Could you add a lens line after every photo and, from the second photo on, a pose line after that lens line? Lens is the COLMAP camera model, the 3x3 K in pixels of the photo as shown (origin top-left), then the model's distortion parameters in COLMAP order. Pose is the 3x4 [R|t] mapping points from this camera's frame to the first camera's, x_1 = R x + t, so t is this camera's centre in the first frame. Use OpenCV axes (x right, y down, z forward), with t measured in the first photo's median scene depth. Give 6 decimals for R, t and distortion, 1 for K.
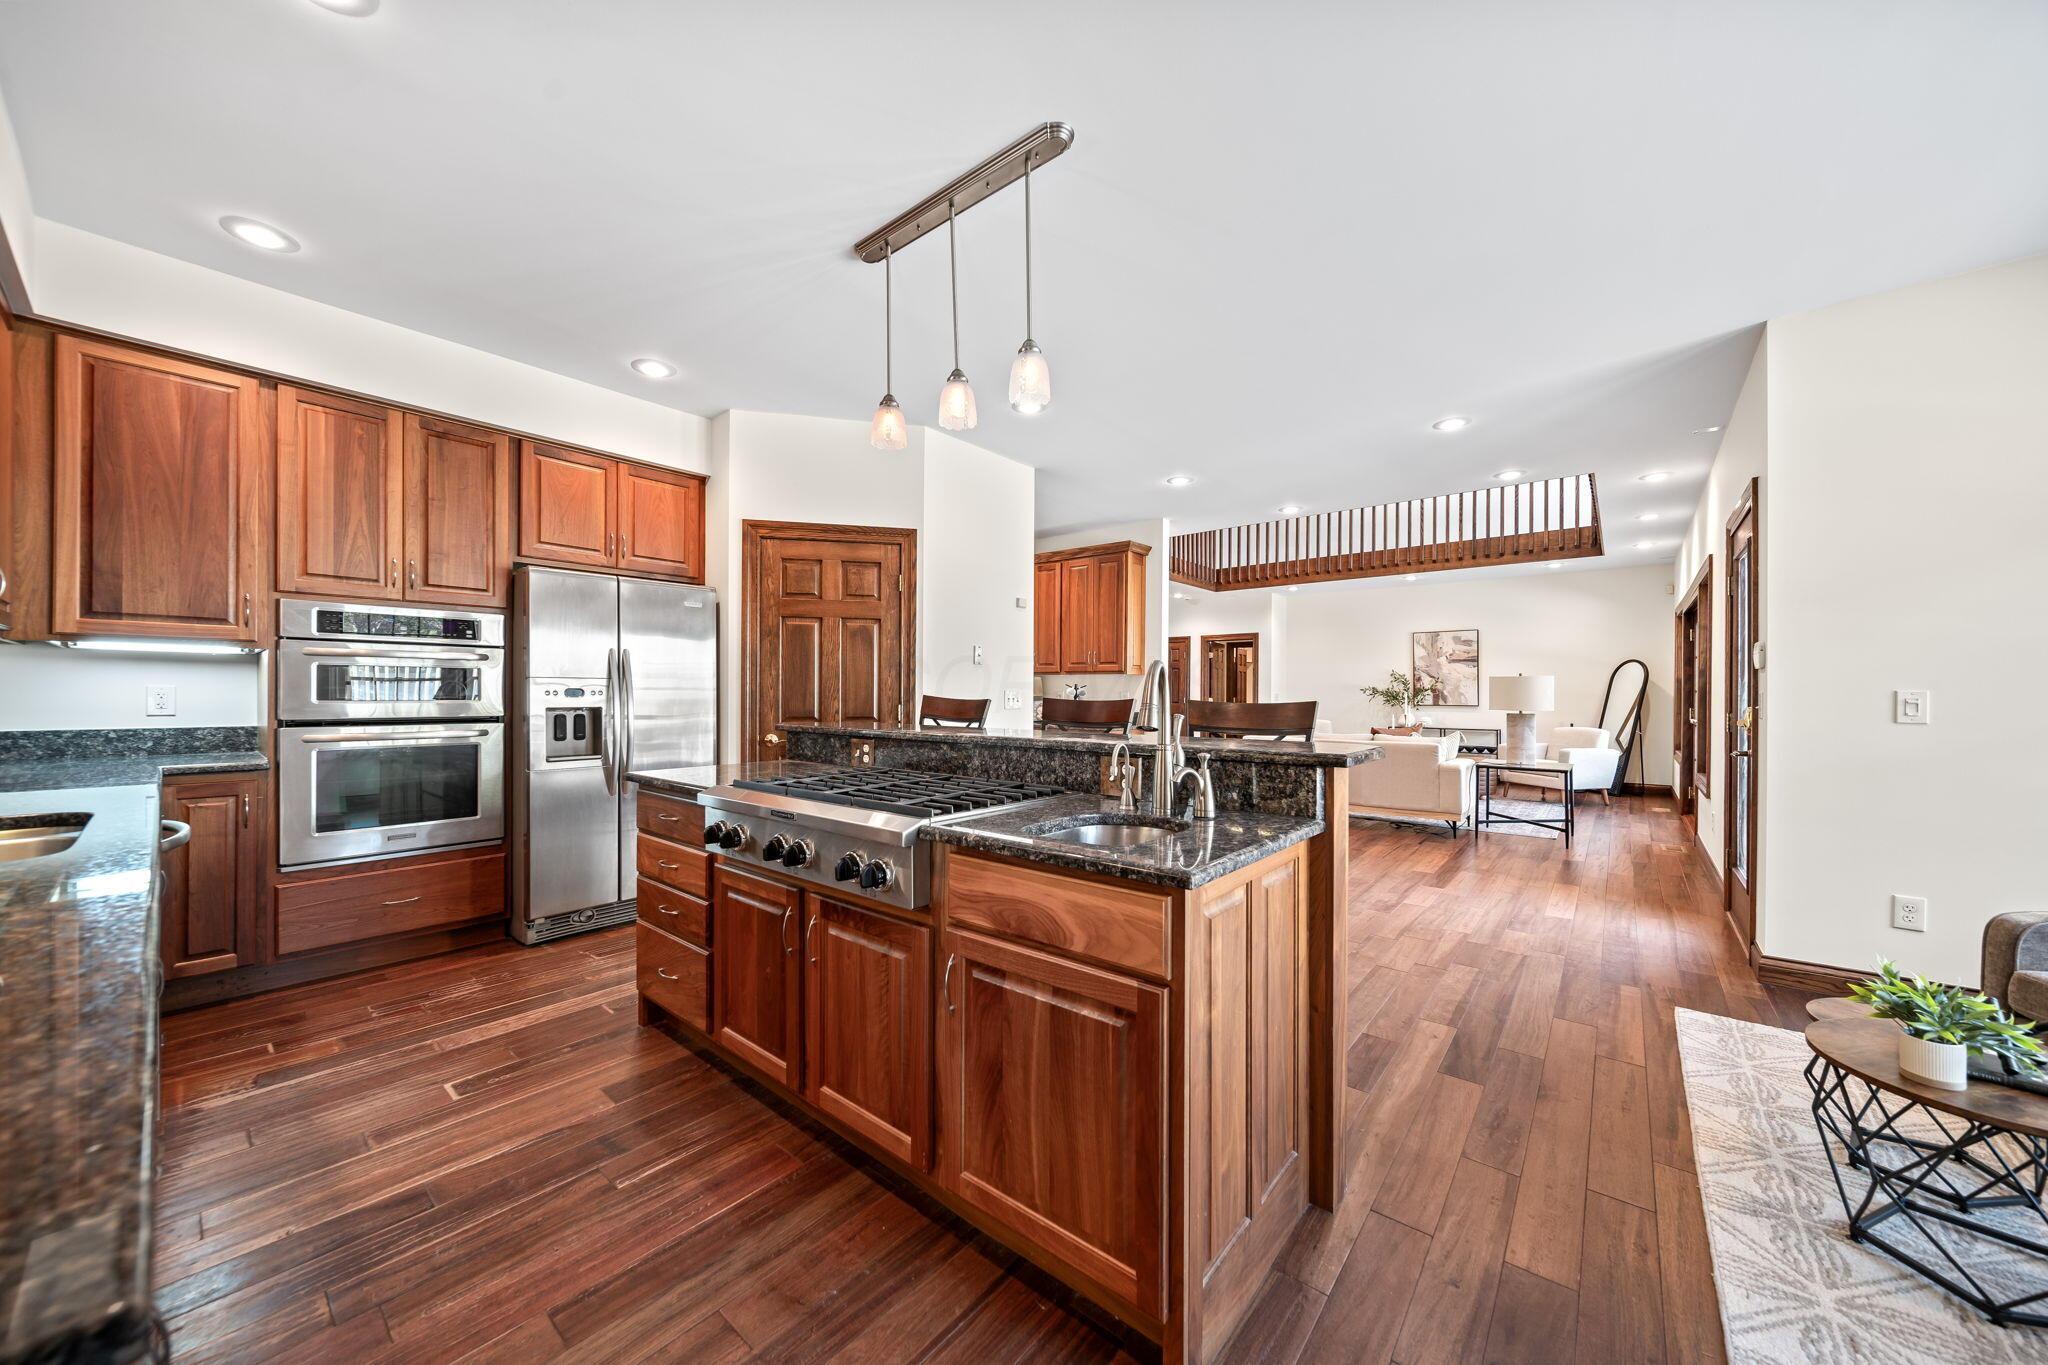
lens RADIAL K [[716.2, 0, 1012.9], [0, 716.2, 687.1], [0, 0, 1]] dist [0.000431, 0.000074]
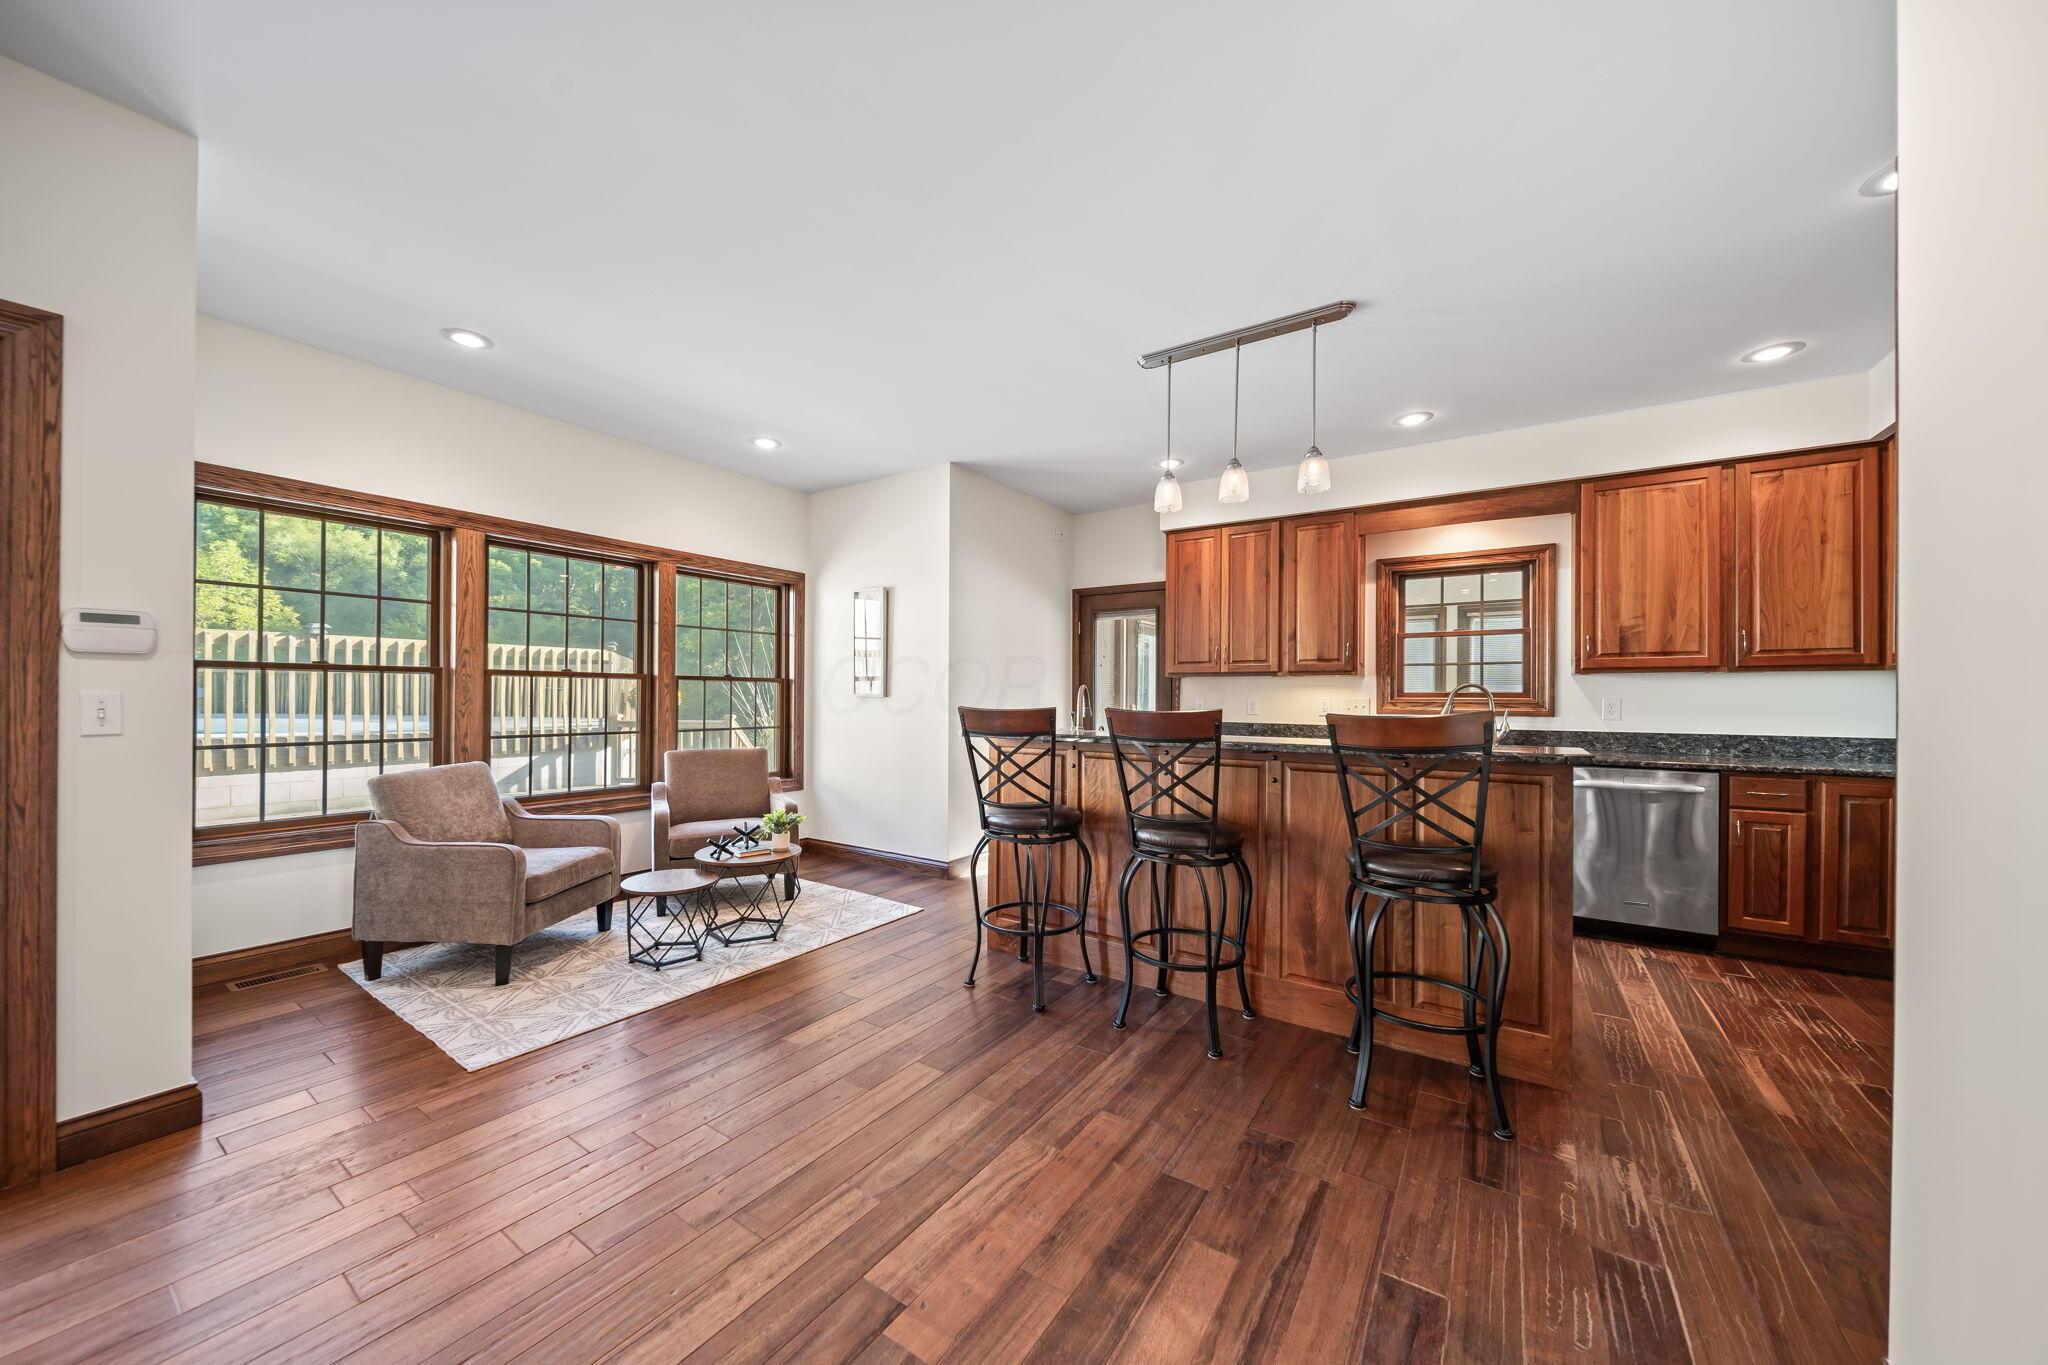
lens RADIAL K [[721.7, 0, 1020.8], [0, 721.7, 693.8], [0, 0, 1]] dist [-0.001465, -0.000105]
pose [[-0.993606, -0.009327, -0.112517, 0.382829], [-0.008344, 0.999923, -0.009210, 0.007711], [0.112594, -0.008212, -0.993607, 1.908526]]
